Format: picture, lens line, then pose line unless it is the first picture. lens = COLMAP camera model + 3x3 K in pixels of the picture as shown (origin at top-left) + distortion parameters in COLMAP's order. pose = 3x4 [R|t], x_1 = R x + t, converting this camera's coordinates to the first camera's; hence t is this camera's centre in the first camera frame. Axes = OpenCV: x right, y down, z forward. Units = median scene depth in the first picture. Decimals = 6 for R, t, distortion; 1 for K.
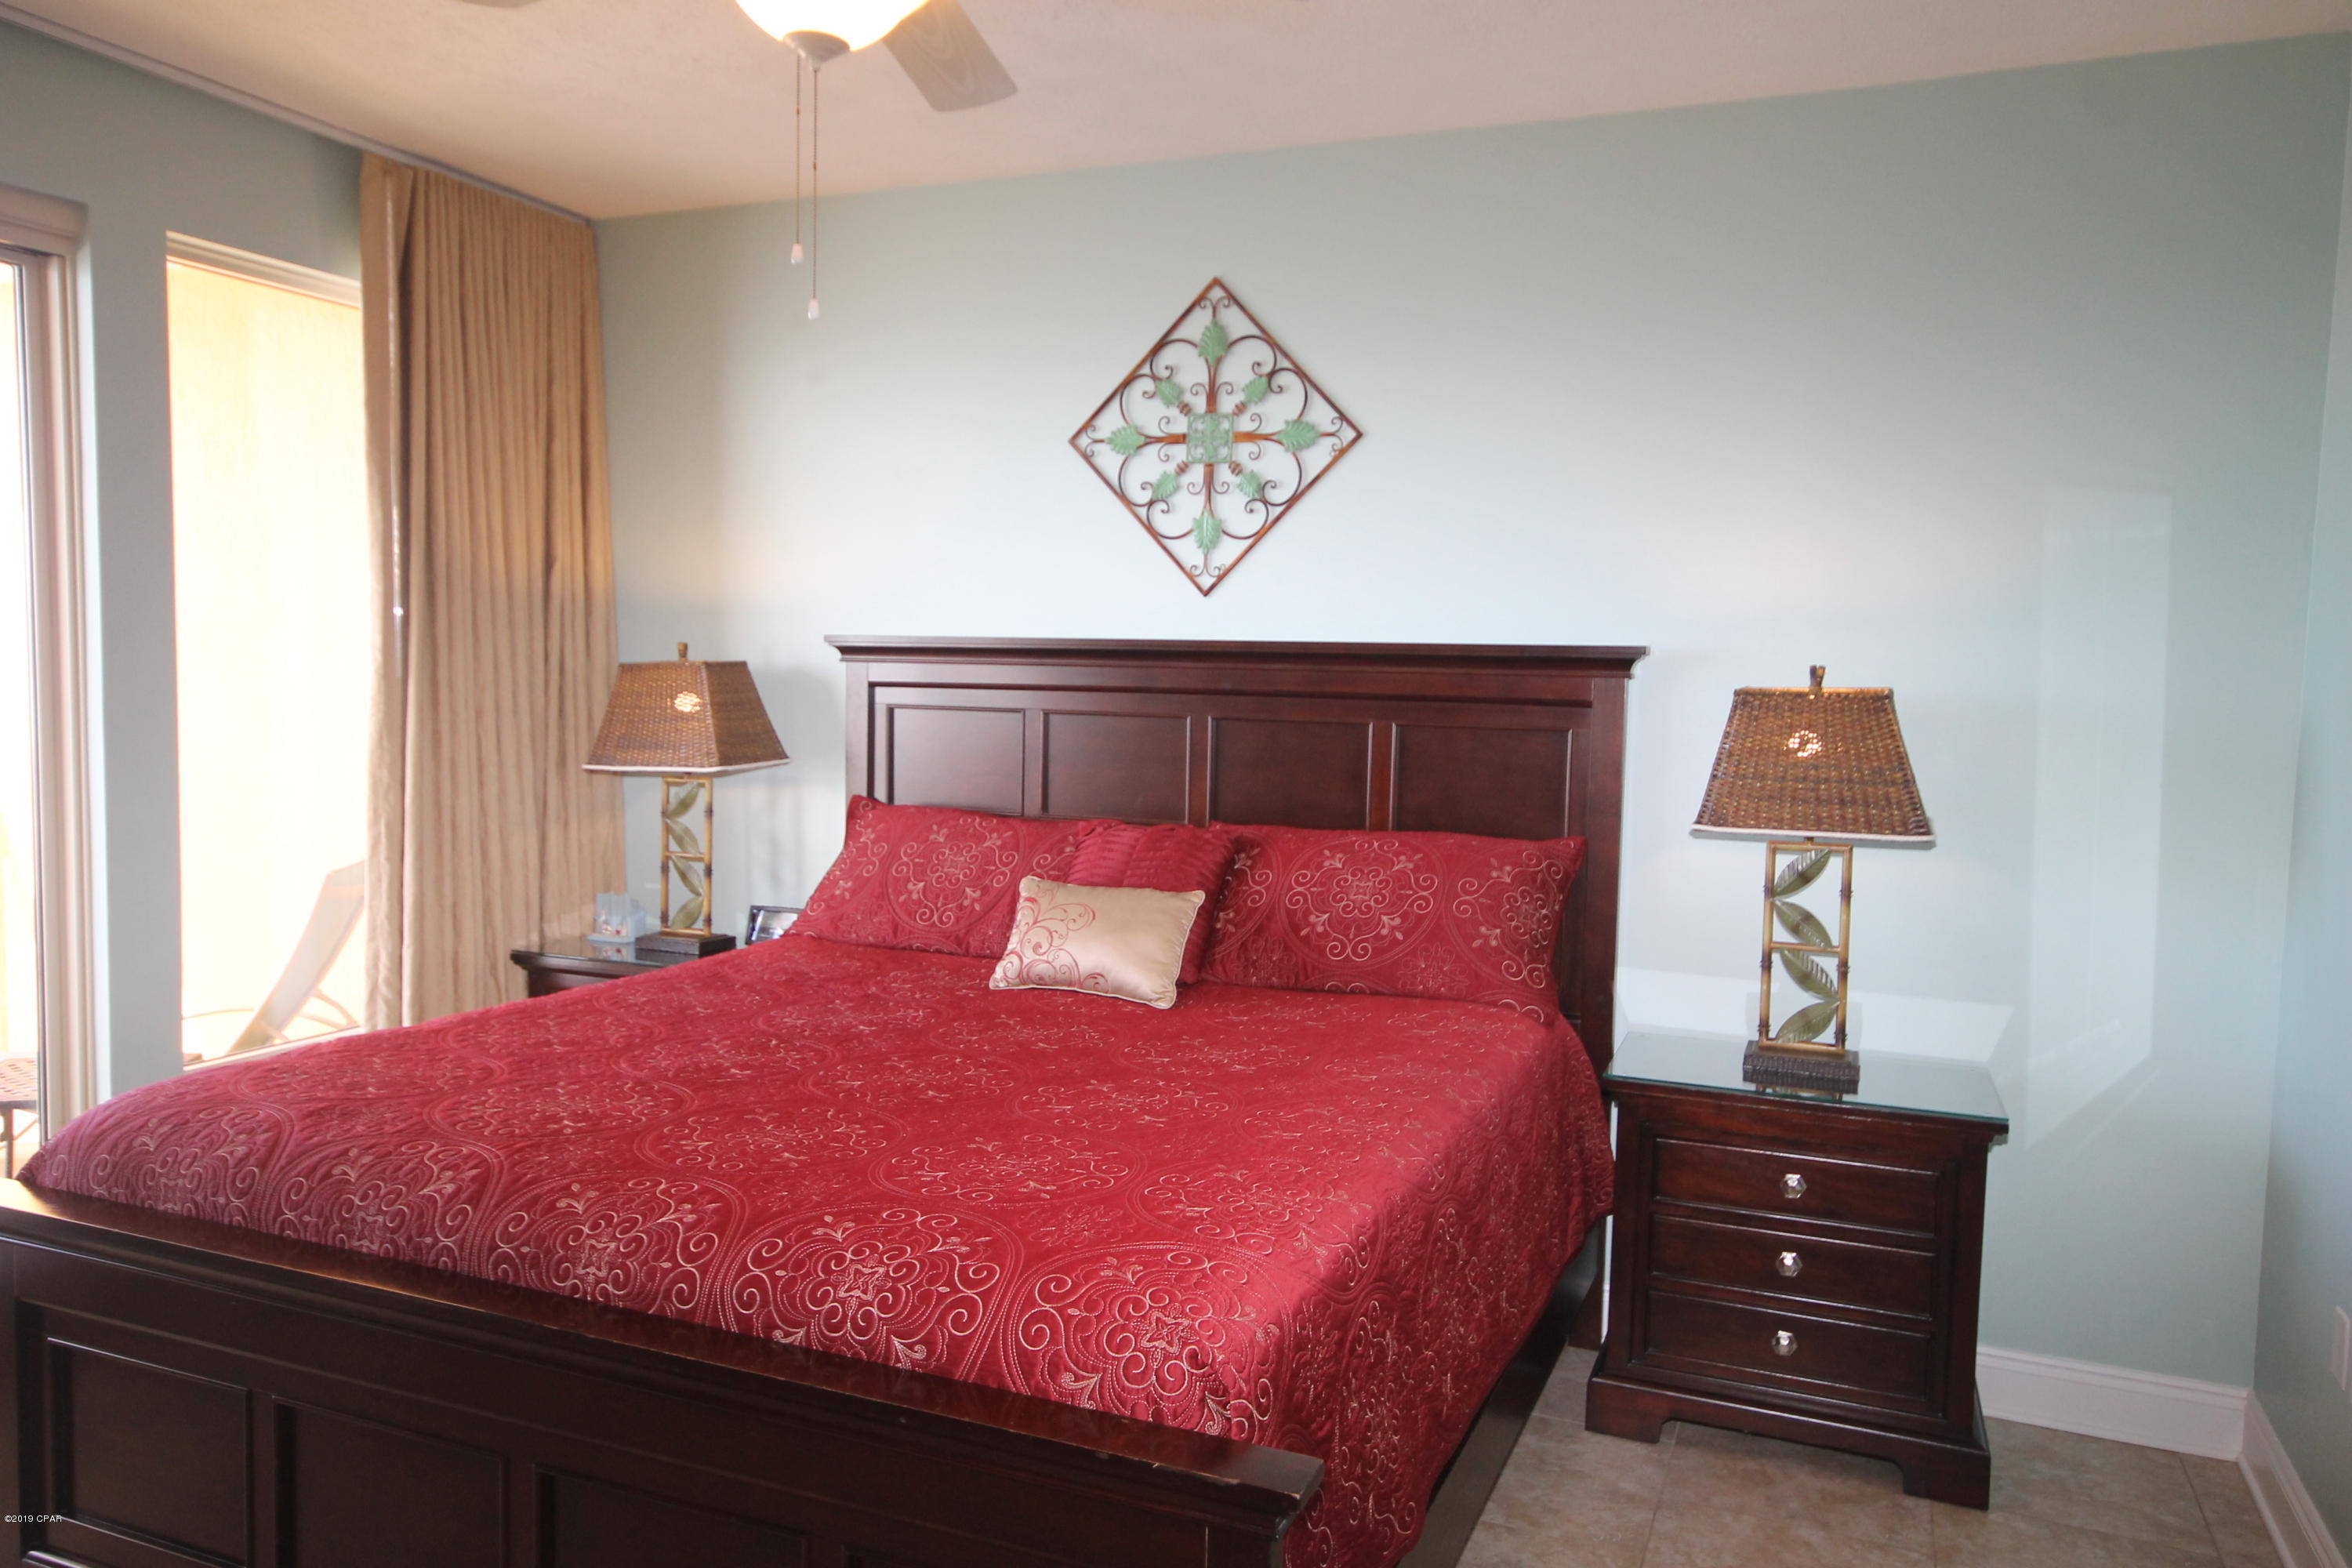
lens RADIAL K [[1650.6, 0, 1194.1], [0, 1650.6, 789.3], [0, 0, 1]] dist [0.001342, 0.029412]
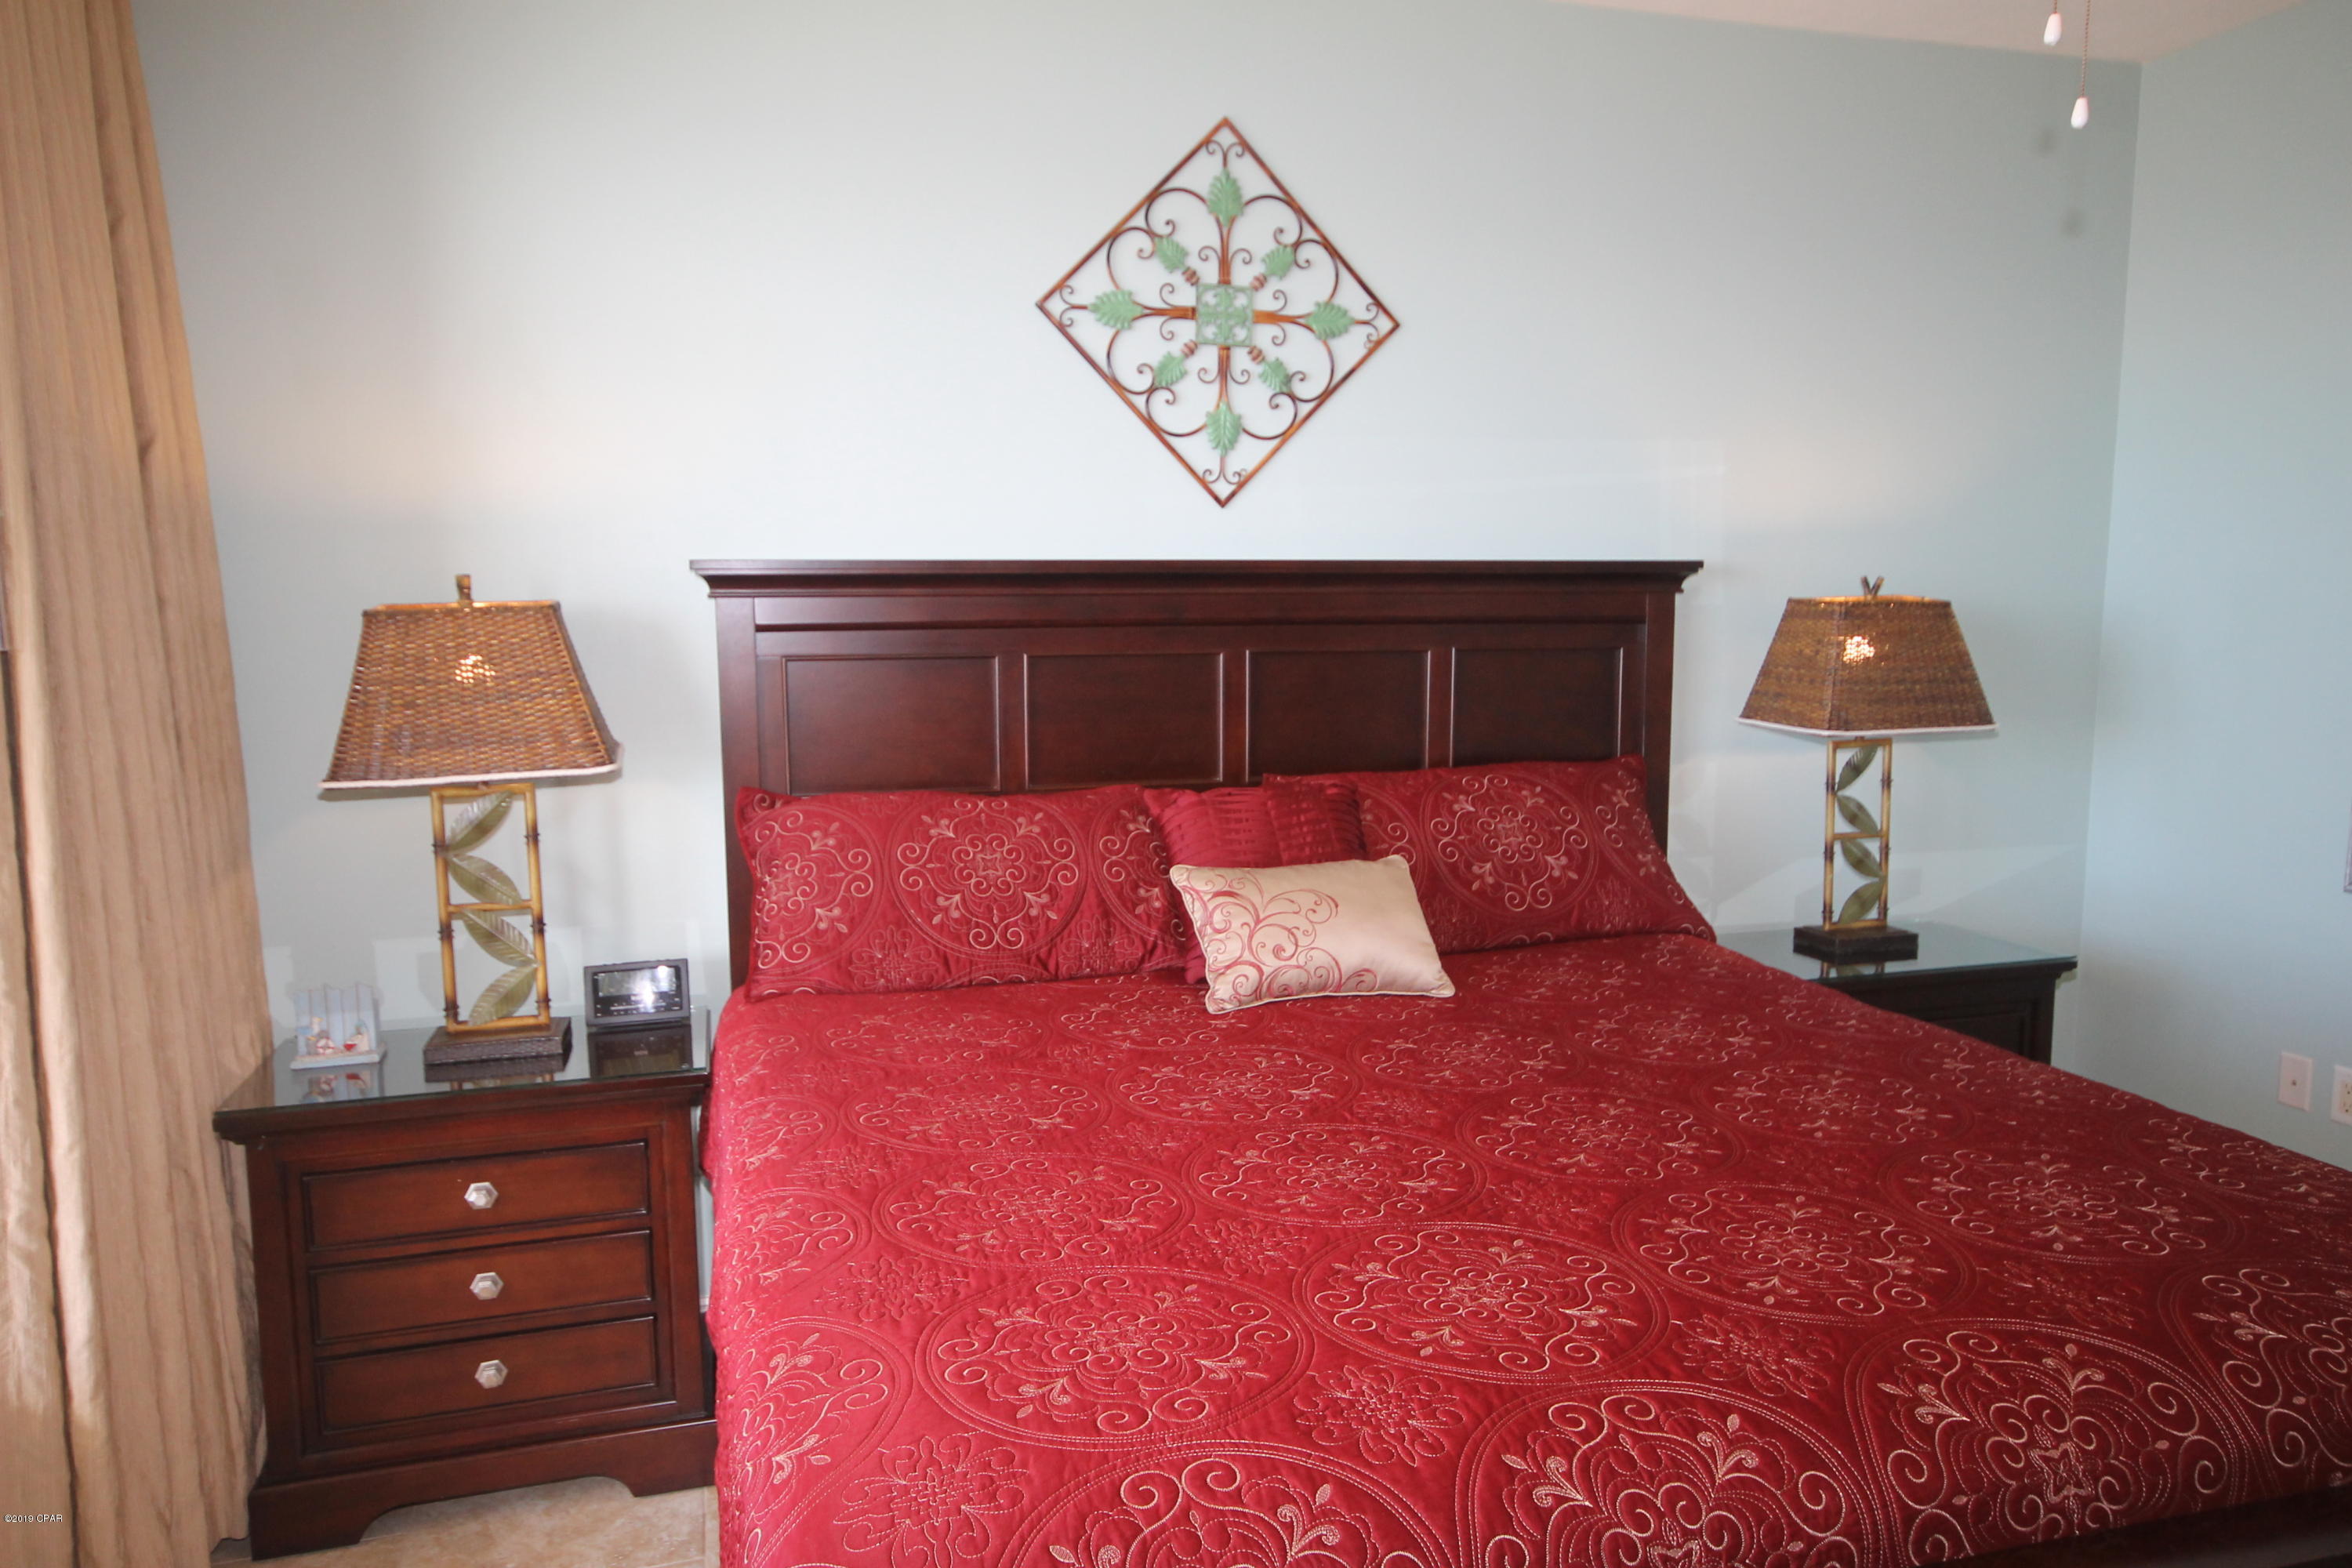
lens RADIAL K [[1650.6, 0, 1194.1], [0, 1650.6, 789.3], [0, 0, 1]] dist [0.001342, 0.029412]
pose [[0.769872, -0.102047, 0.629987, -0.554909], [0.066583, 0.994590, 0.079739, -0.043208], [-0.634715, -0.019443, 0.772502, 0.366912]]
